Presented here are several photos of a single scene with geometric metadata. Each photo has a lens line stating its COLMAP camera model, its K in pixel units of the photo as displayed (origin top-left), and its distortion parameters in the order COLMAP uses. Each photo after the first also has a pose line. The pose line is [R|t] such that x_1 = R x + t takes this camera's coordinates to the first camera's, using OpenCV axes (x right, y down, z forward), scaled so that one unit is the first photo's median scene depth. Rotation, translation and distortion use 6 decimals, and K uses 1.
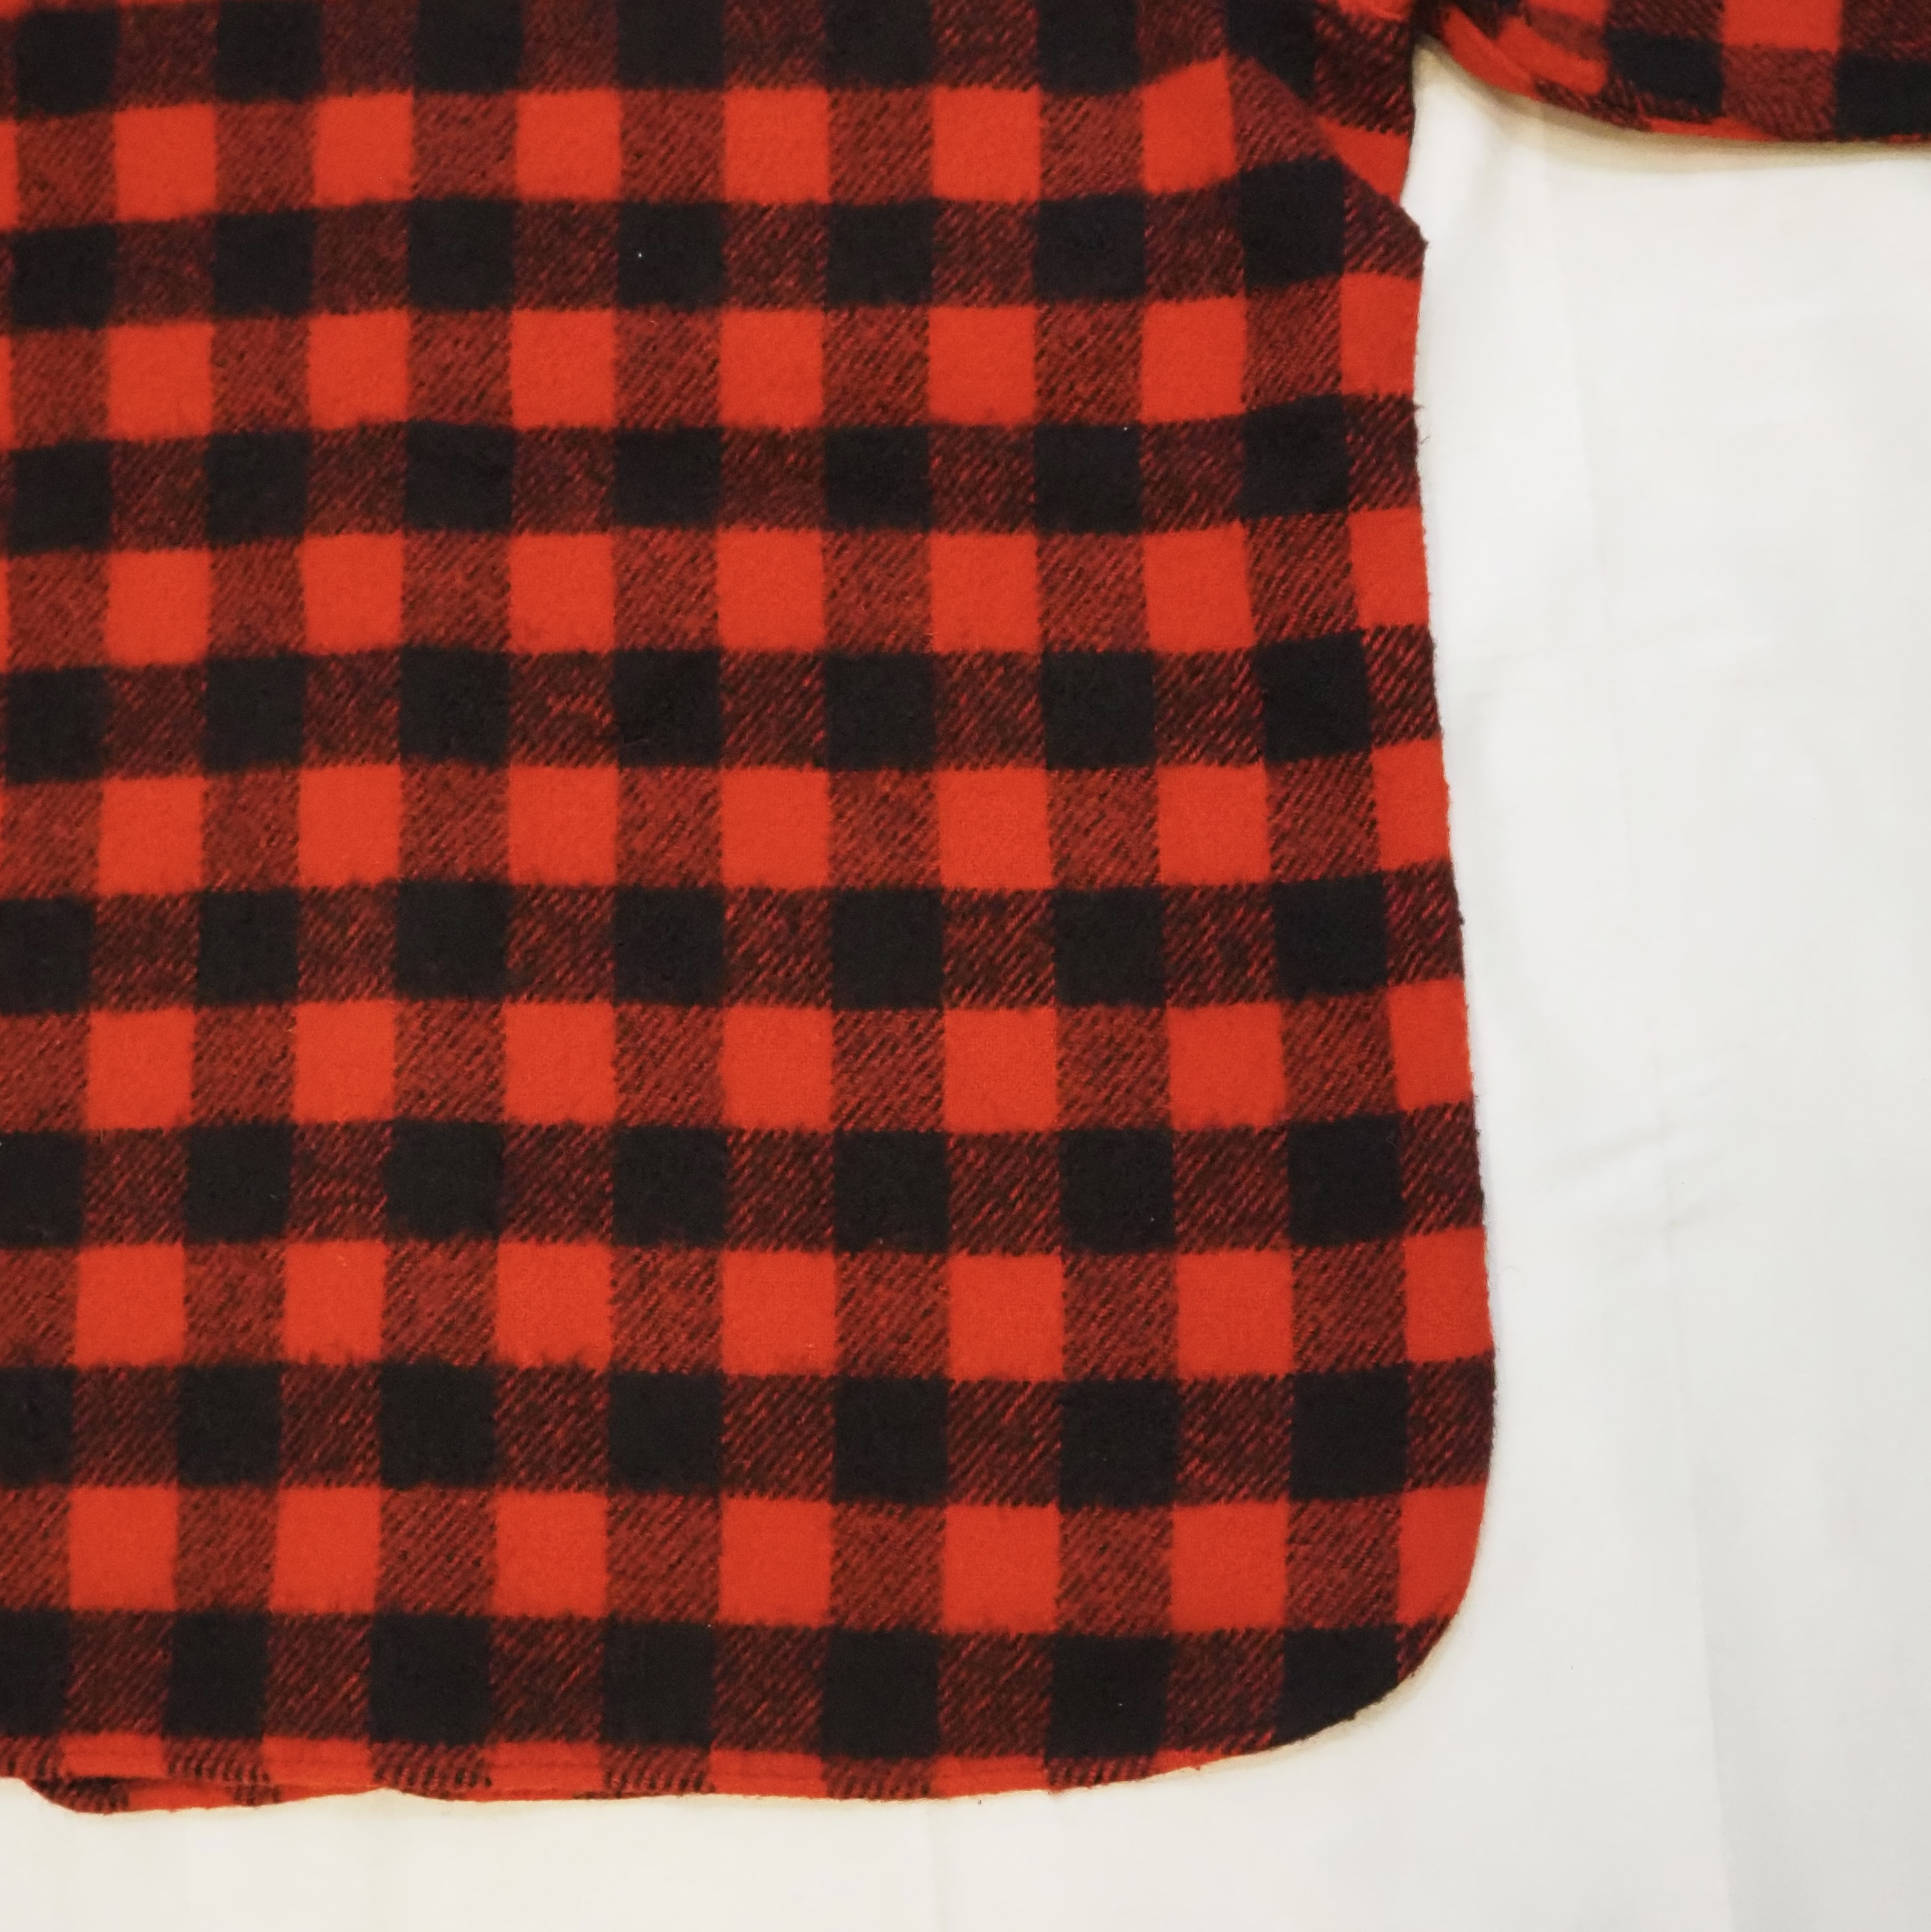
lens RADIAL K [[2442.4, 0, 1045.0], [0, 2442.4, 975.6], [0, 0, 1]] dist [-0.061692, 0.039809]
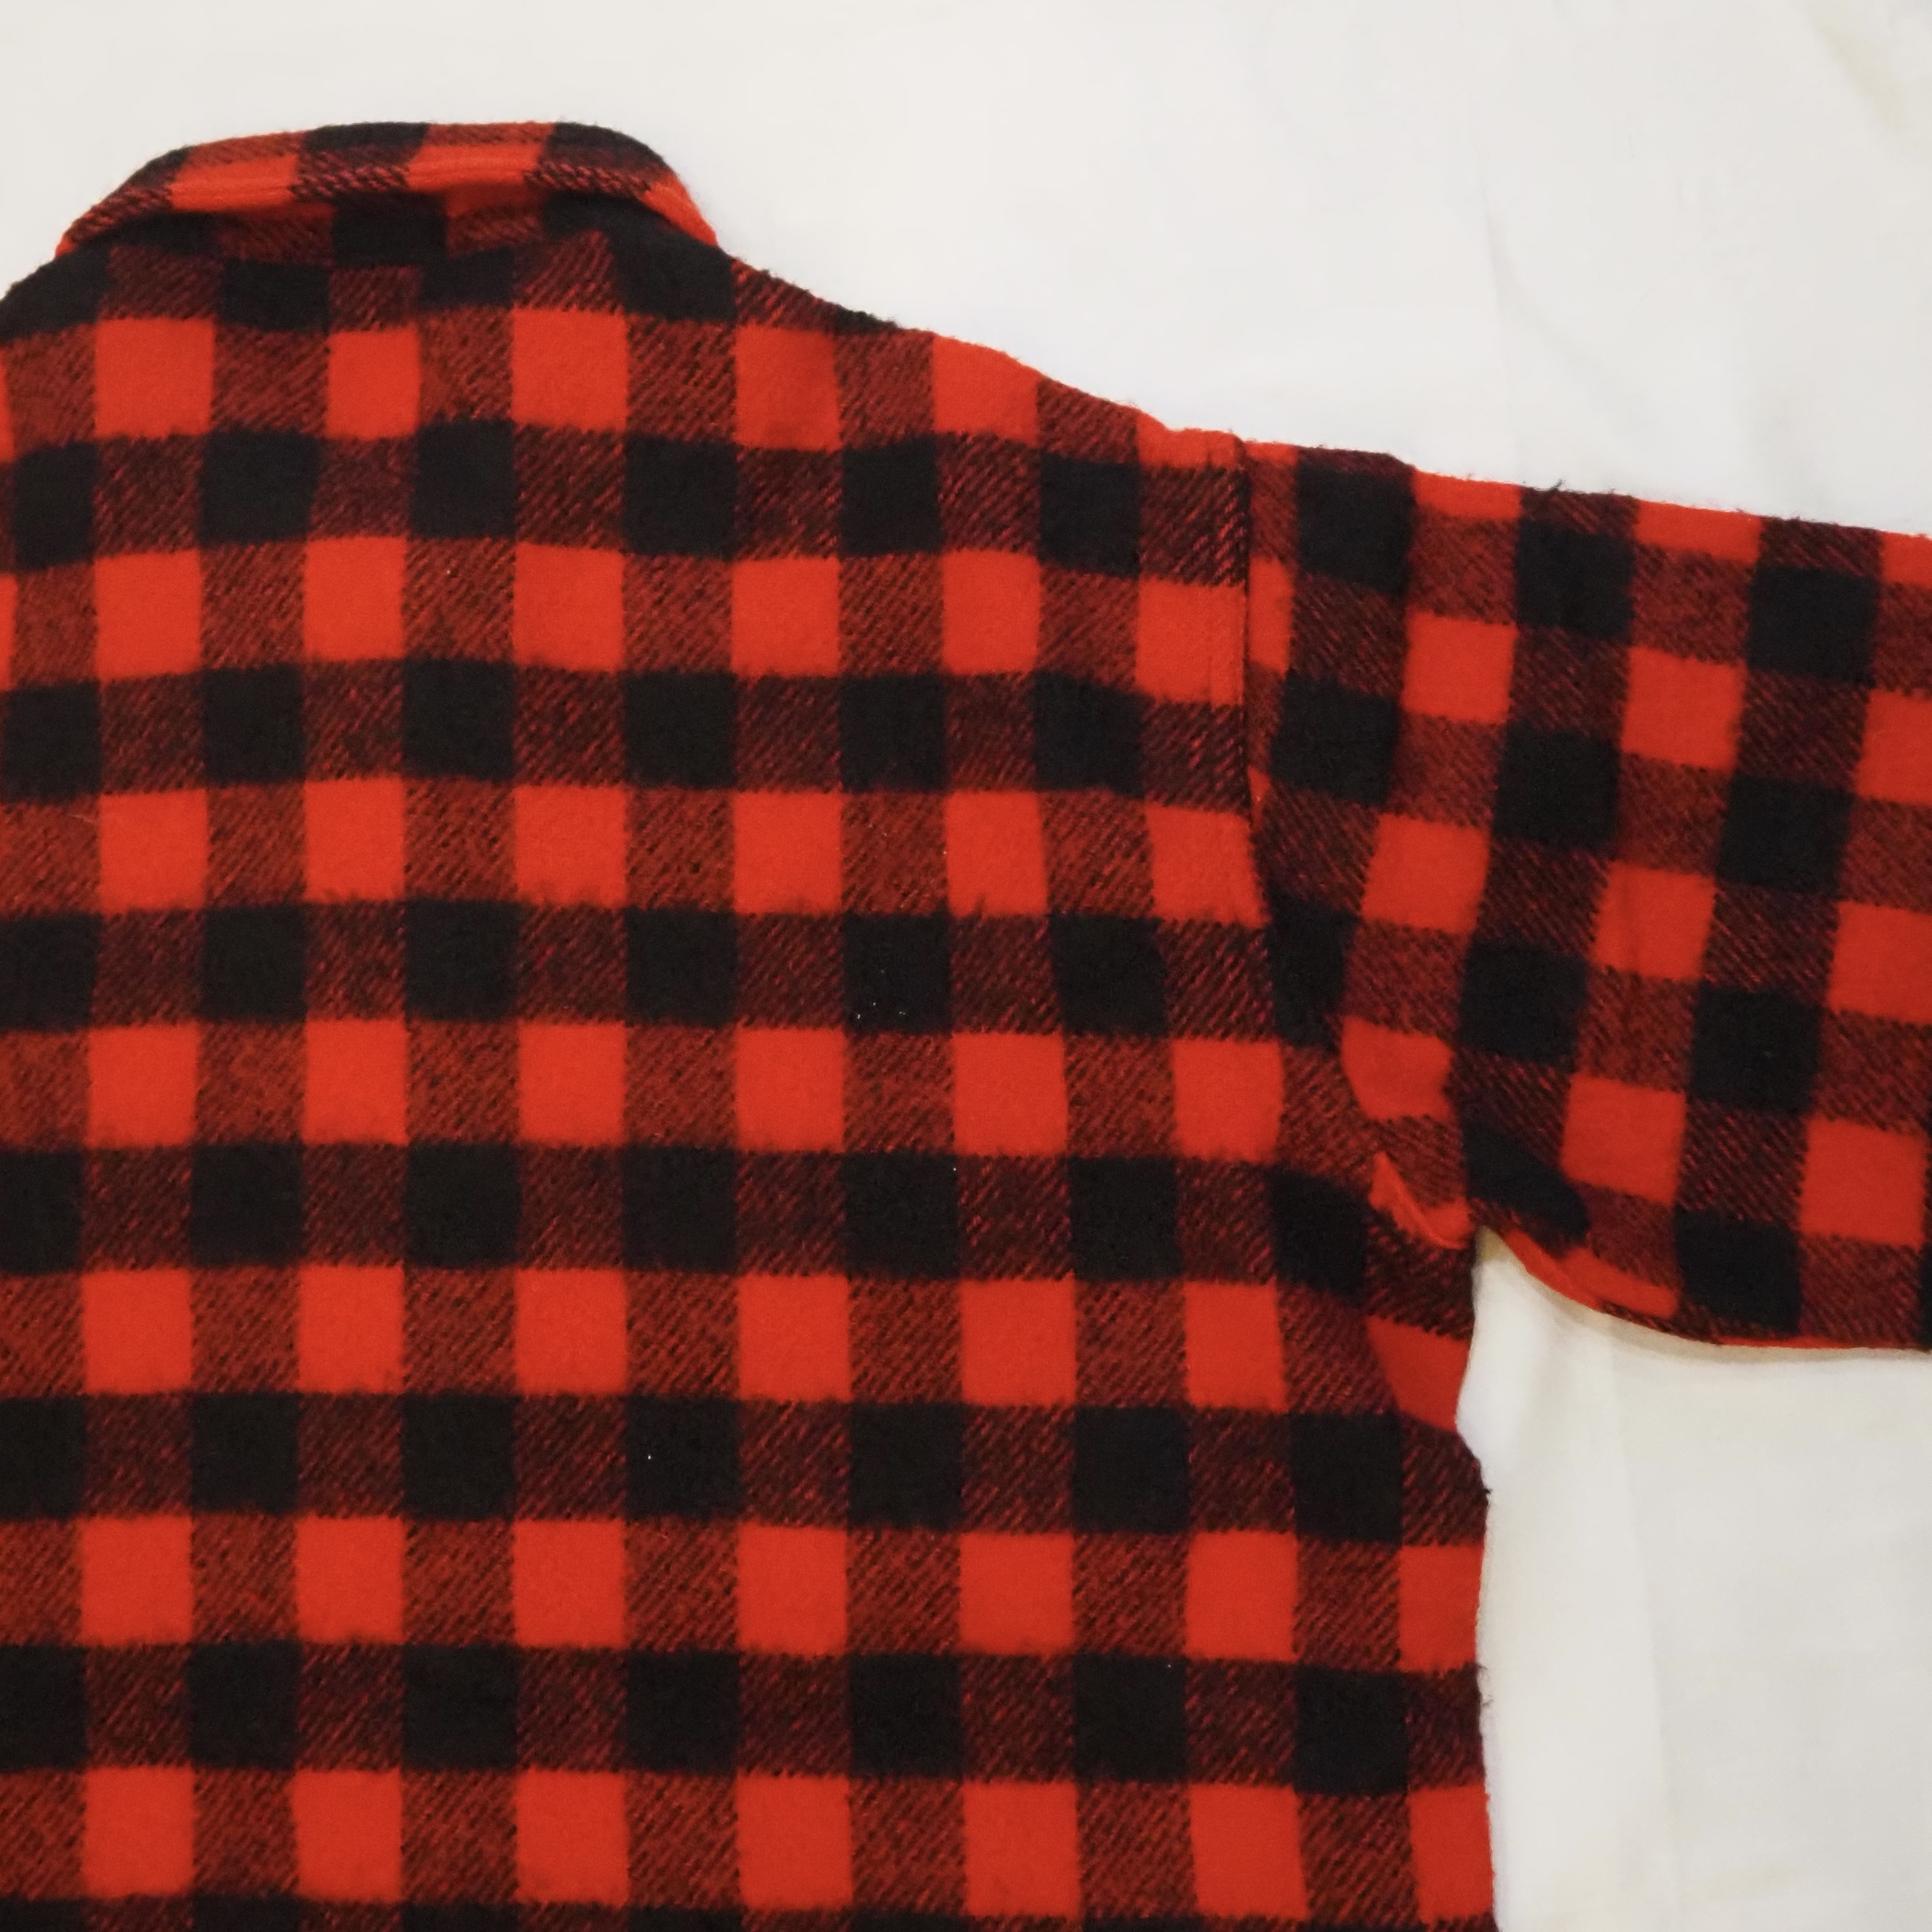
lens RADIAL K [[2442.6, 0, 1108.6], [0, 2442.6, 832.9], [0, 0, 1]] dist [-0.061692, 0.039809]
pose [[0.999716, -0.008275, 0.022353, -0.008829], [0.008697, 0.999785, -0.018840, -0.528002], [-0.022193, 0.019029, 0.999573, 0.055270]]
